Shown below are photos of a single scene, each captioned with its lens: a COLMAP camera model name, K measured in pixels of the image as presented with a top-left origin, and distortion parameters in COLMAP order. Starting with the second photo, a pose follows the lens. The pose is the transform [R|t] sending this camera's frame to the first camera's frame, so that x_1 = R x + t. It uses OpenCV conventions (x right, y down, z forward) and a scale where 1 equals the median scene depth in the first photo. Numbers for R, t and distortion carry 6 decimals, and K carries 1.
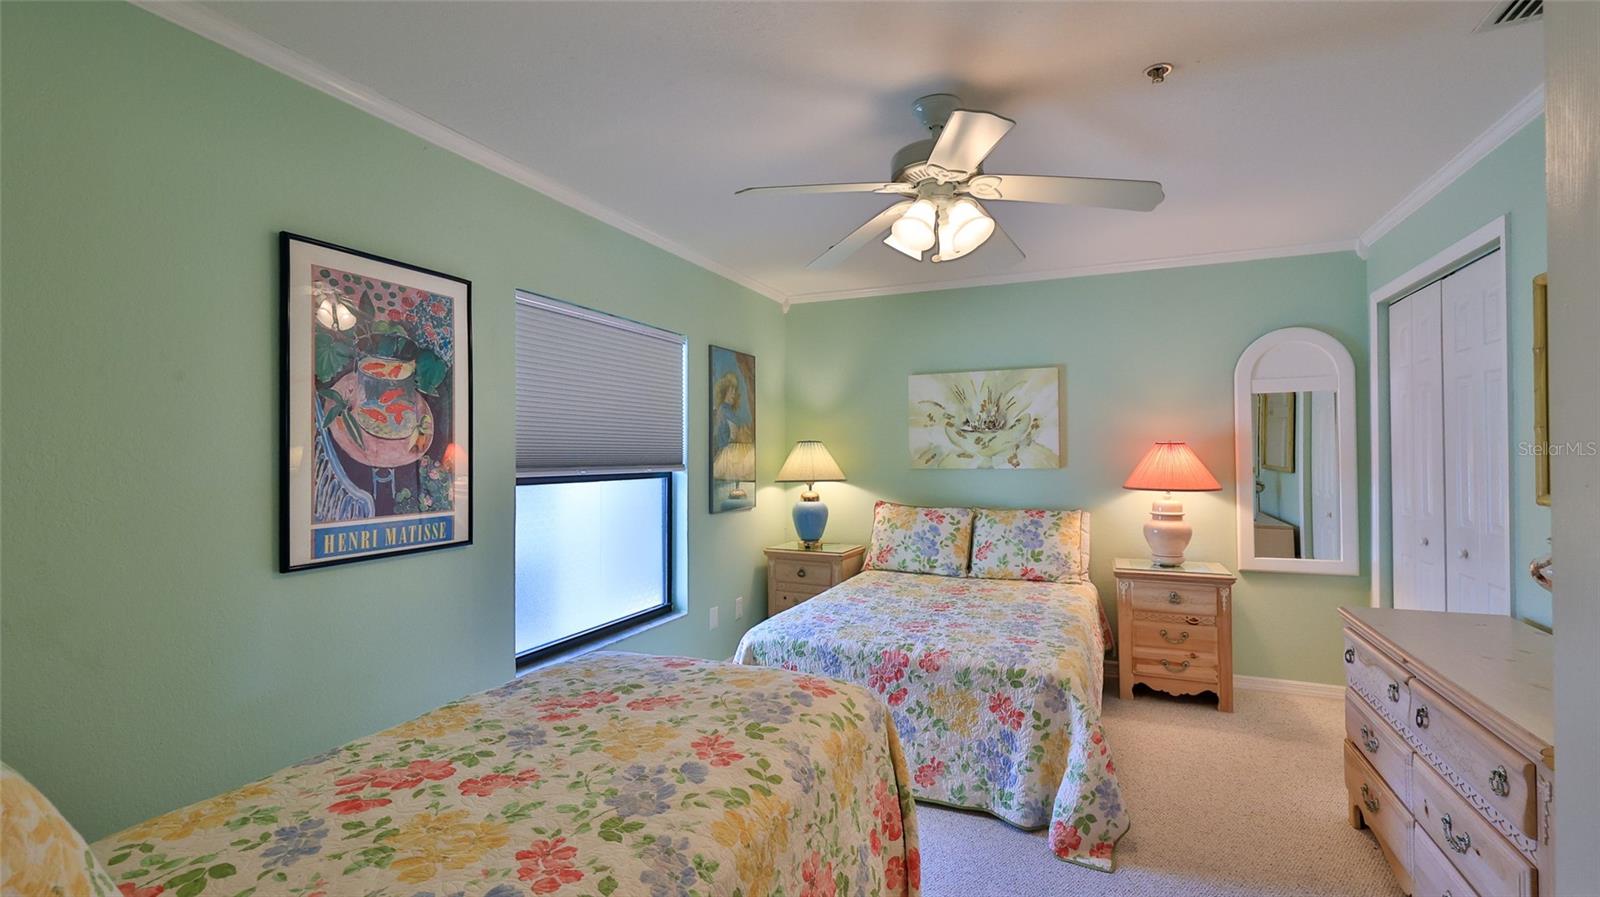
lens RADIAL K [[708.5, 0, 798.5], [0, 708.5, 441.5], [0, 0, 1]] dist [0.002001, 0.000397]
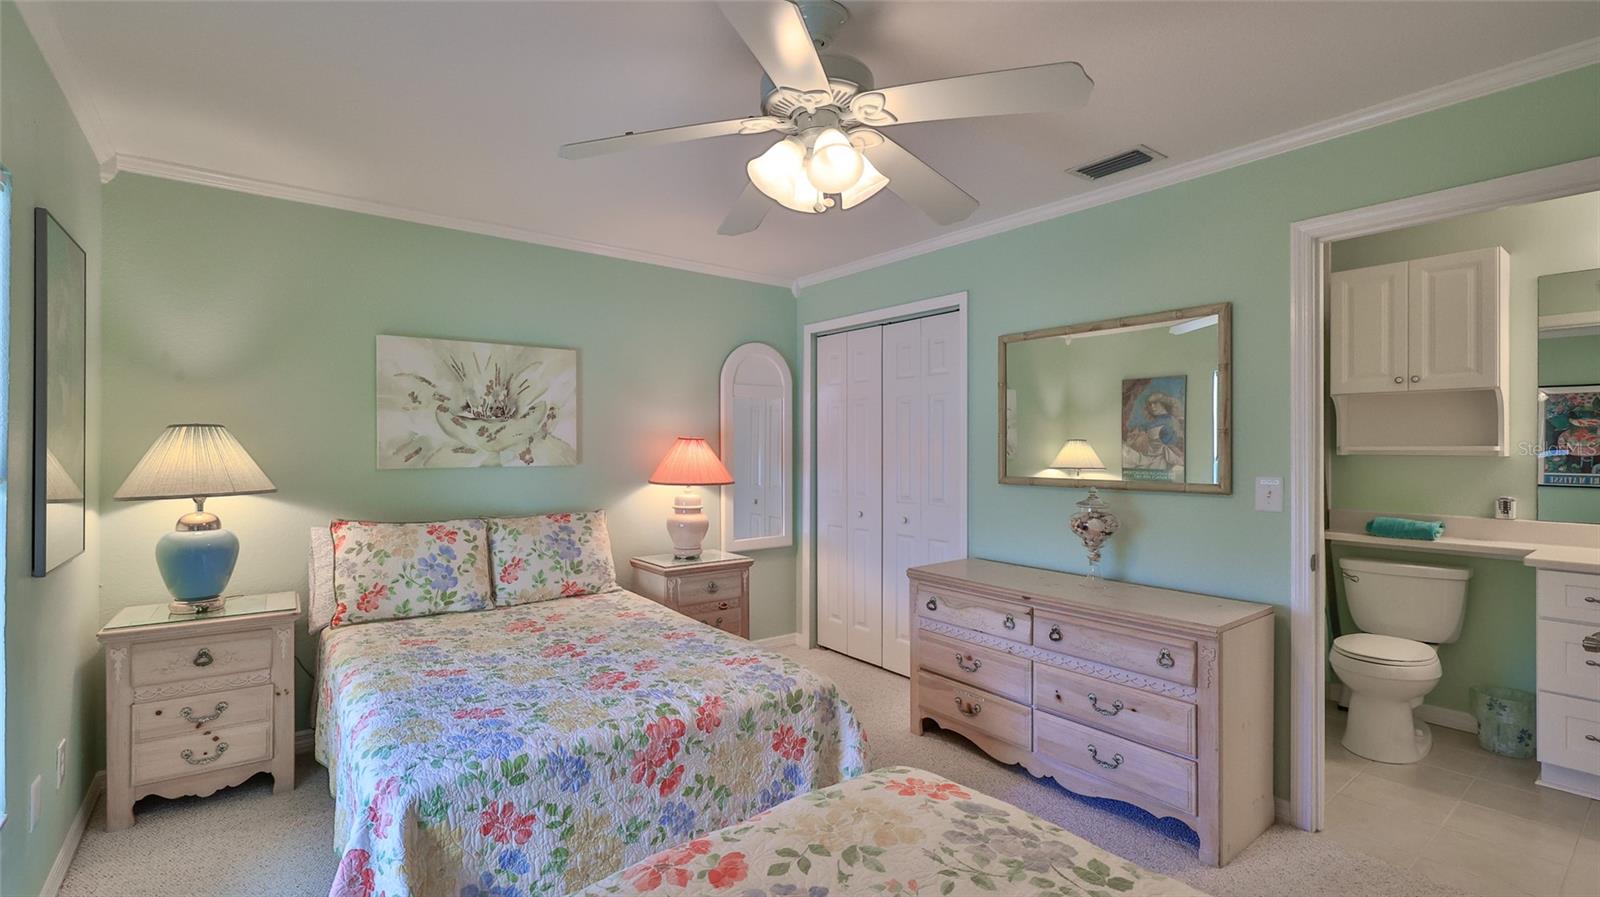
lens RADIAL K [[706.7, 0, 791.2], [0, 706.7, 440.4], [0, 0, 1]] dist [-0.000123, 0.000357]
pose [[0.482745, 0.013859, 0.875651, -0.284112], [-0.020136, 0.999786, -0.004722, 0.006097], [-0.875529, -0.015353, 0.482921, 0.348158]]
